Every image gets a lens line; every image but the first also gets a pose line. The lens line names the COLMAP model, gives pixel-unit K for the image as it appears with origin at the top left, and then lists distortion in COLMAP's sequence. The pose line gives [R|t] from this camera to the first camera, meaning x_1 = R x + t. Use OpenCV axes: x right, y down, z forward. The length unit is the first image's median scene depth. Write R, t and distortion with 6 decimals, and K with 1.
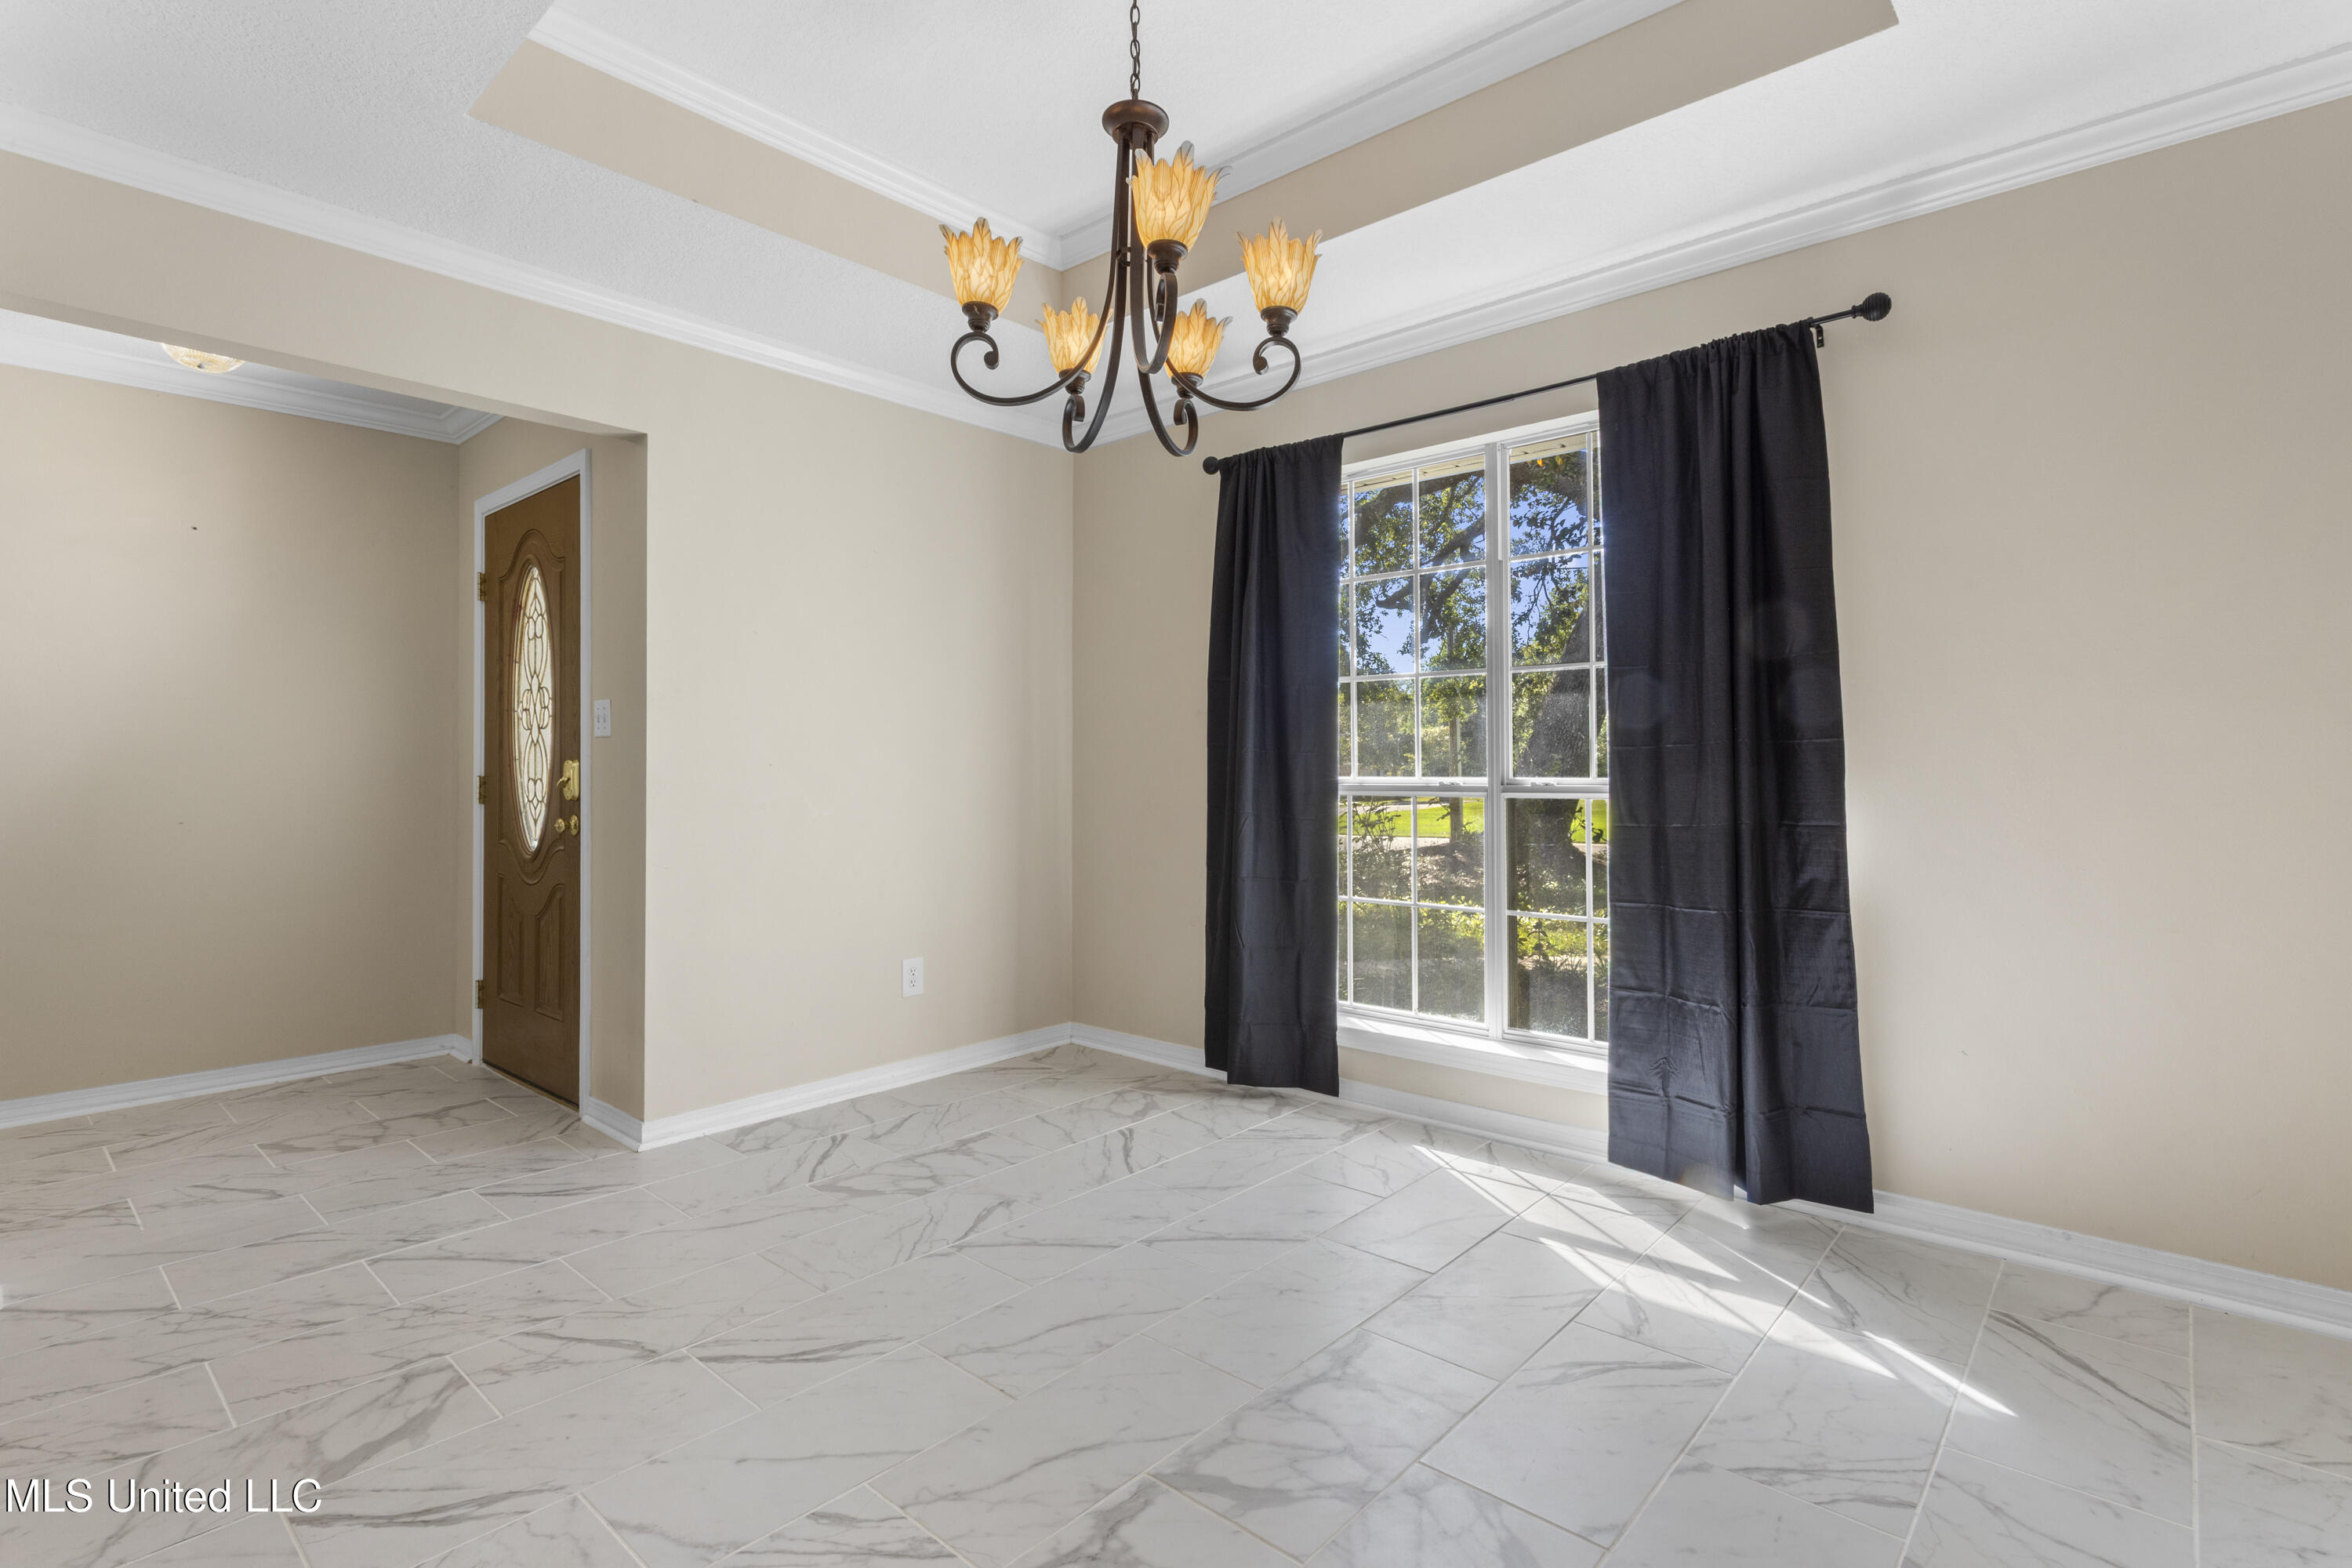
lens RADIAL K [[1121.5, 0, 1176.0], [0, 1121.5, 784.0], [0, 0, 1]] dist [0.000100, -0.000027]
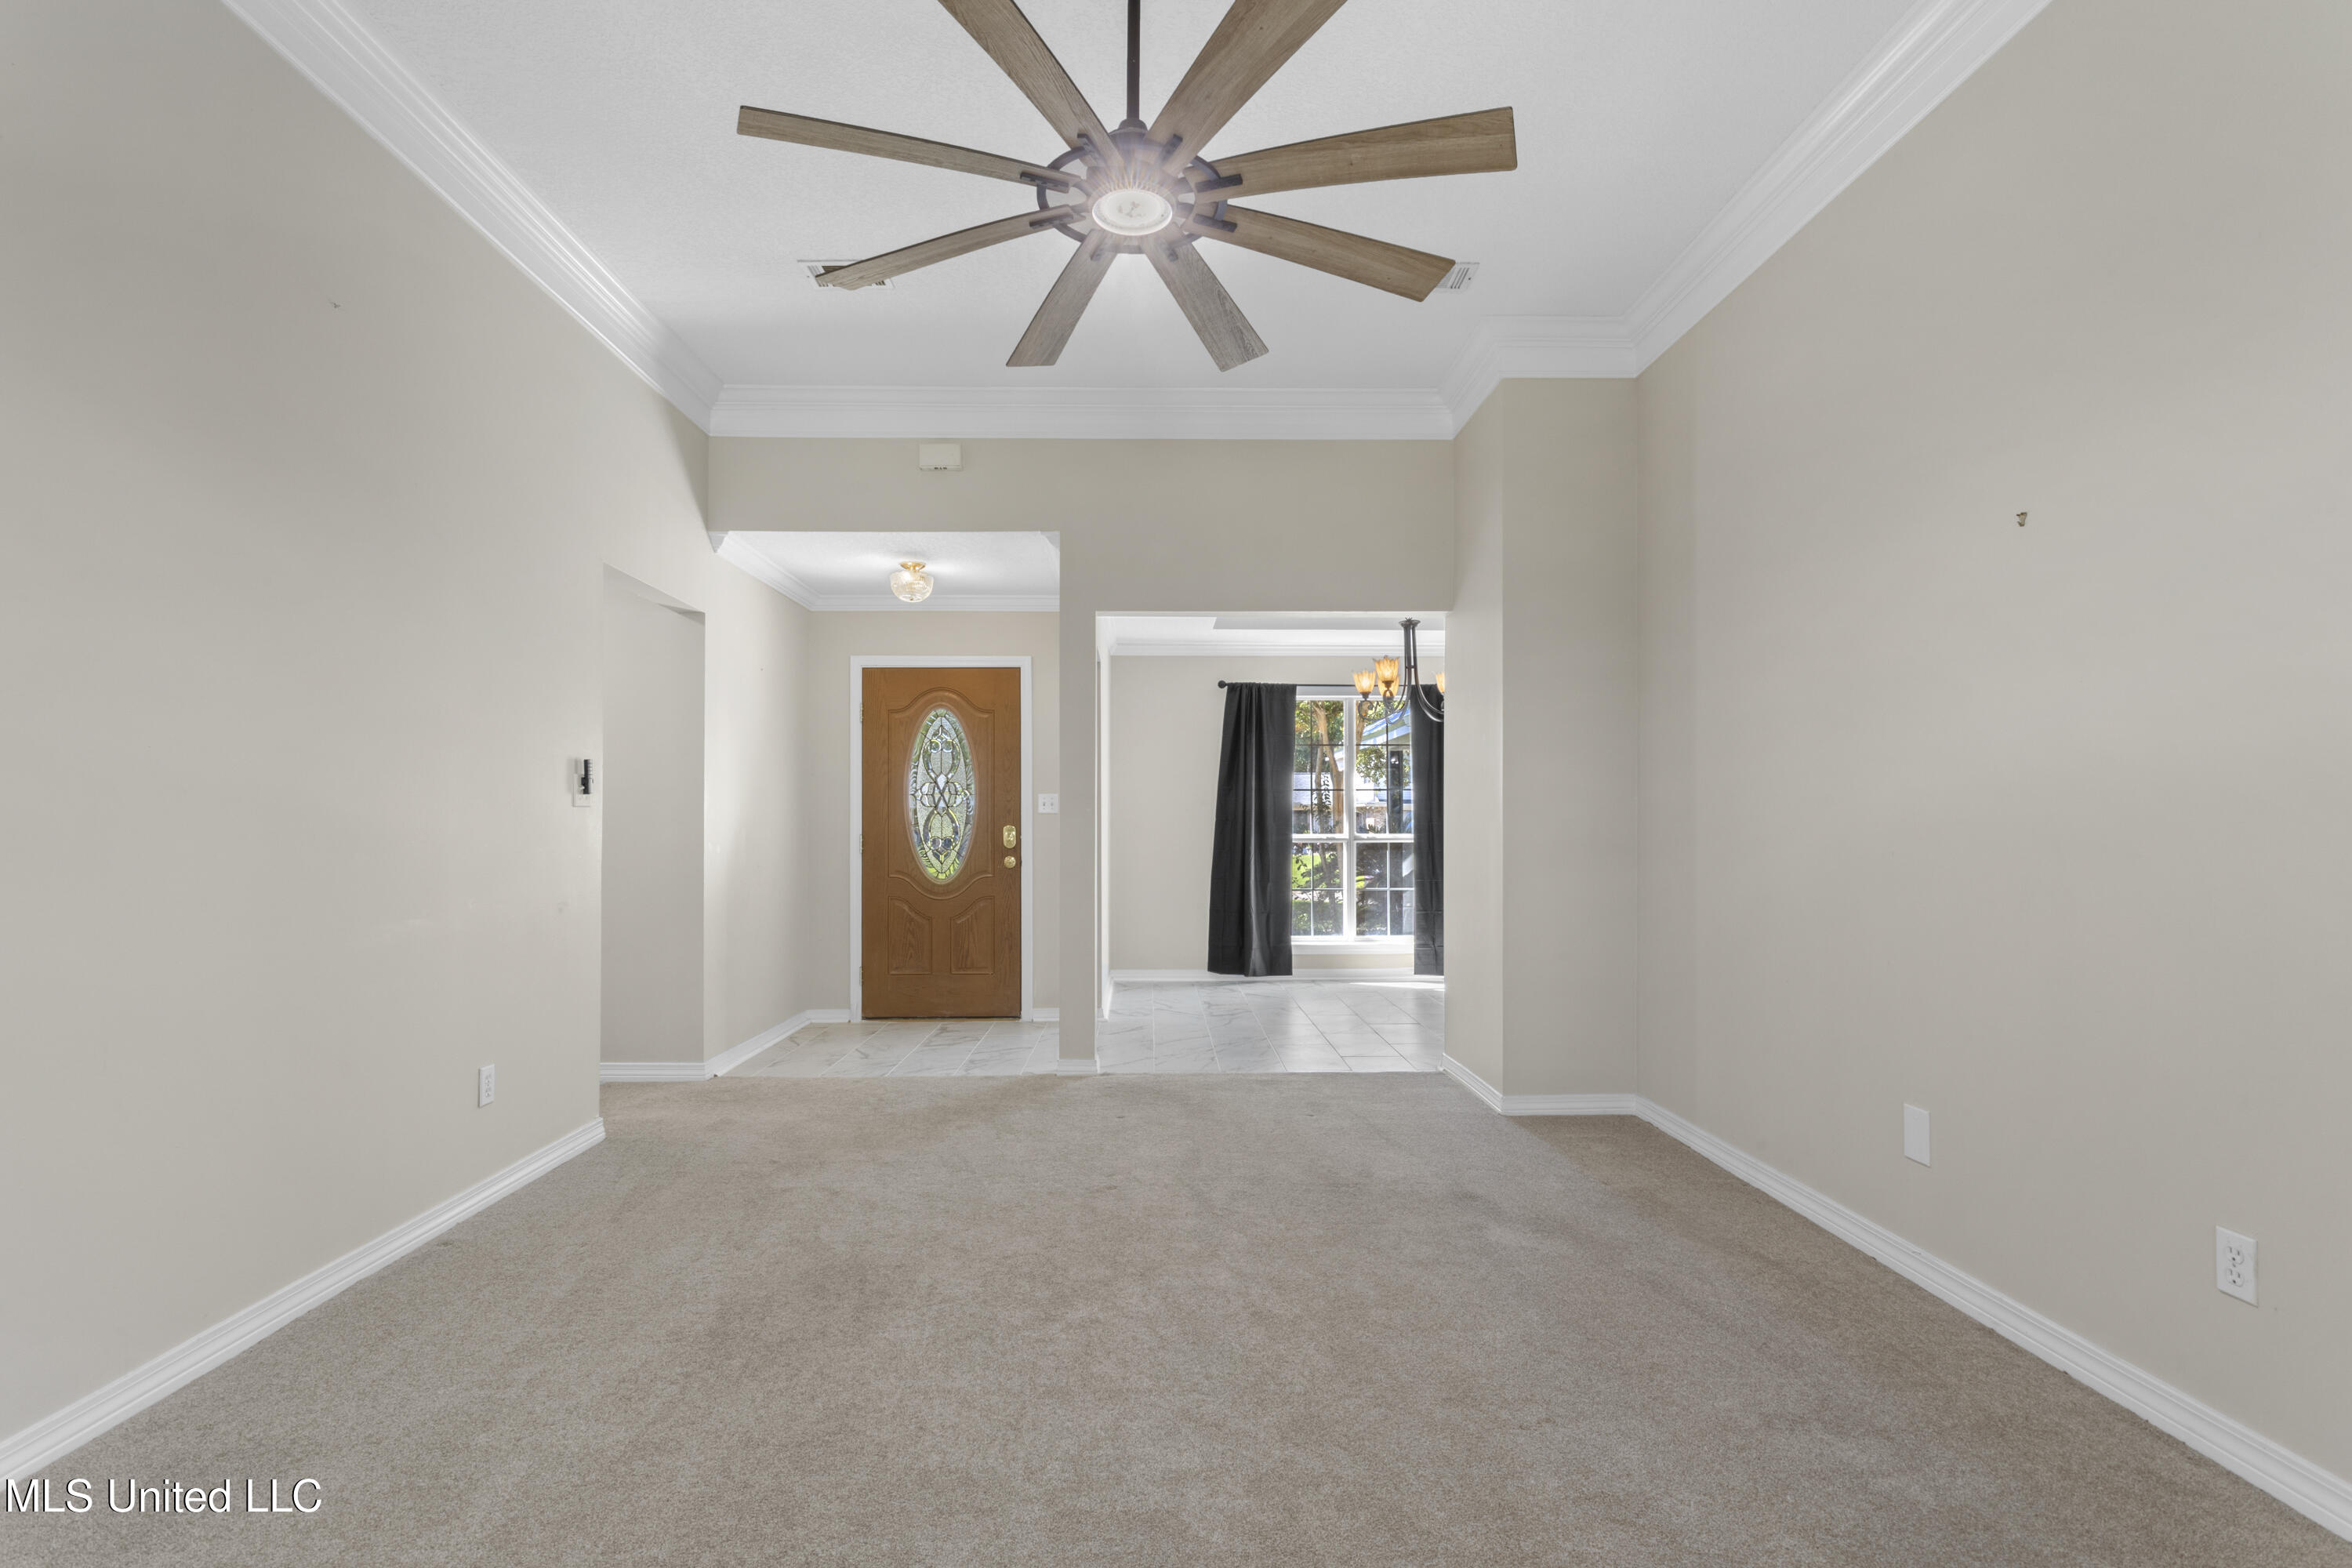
lens RADIAL K [[1094.6, 0, 1175.7], [0, 1094.6, 829.9], [0, 0, 1]] dist [-0.000065, -0.000003]
pose [[0.720438, 0.001796, 0.693518, -1.580241], [0.007202, 0.999923, -0.010070, 0.005689], [-0.693482, 0.012249, 0.720369, -0.438407]]
